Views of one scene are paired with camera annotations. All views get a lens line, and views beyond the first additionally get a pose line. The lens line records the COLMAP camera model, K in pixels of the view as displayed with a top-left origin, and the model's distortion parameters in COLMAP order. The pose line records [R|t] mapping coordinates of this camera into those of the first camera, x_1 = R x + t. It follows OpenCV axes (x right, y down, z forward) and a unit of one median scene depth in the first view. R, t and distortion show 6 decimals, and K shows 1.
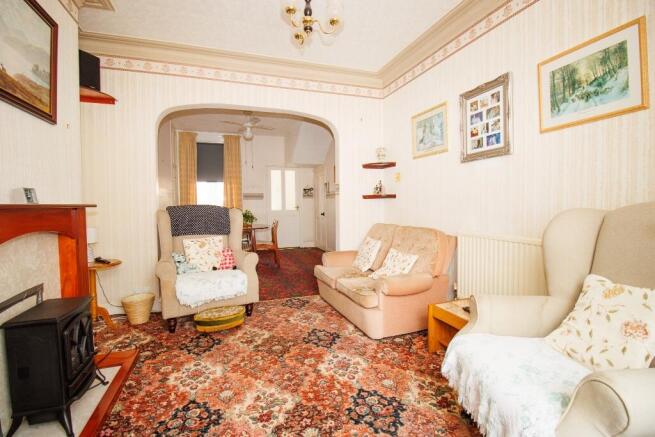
lens RADIAL K [[301.1, 0, 327.1], [0, 301.1, 216.7], [0, 0, 1]] dist [-0.002743, -0.000220]
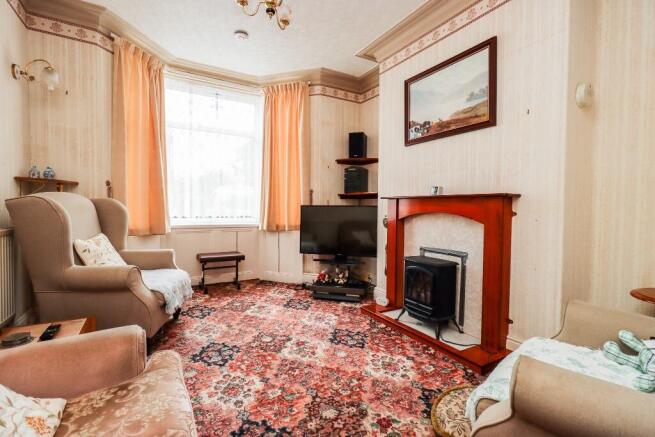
lens RADIAL K [[301.1, 0, 327.4], [0, 301.1, 217.4], [0, 0, 1]] dist [-0.002743, -0.000220]
pose [[-0.981899, 0.006285, -0.189301, -0.051797], [-0.009627, 0.996502, 0.083018, -0.040836], [0.189161, 0.083338, -0.978403, 1.890346]]
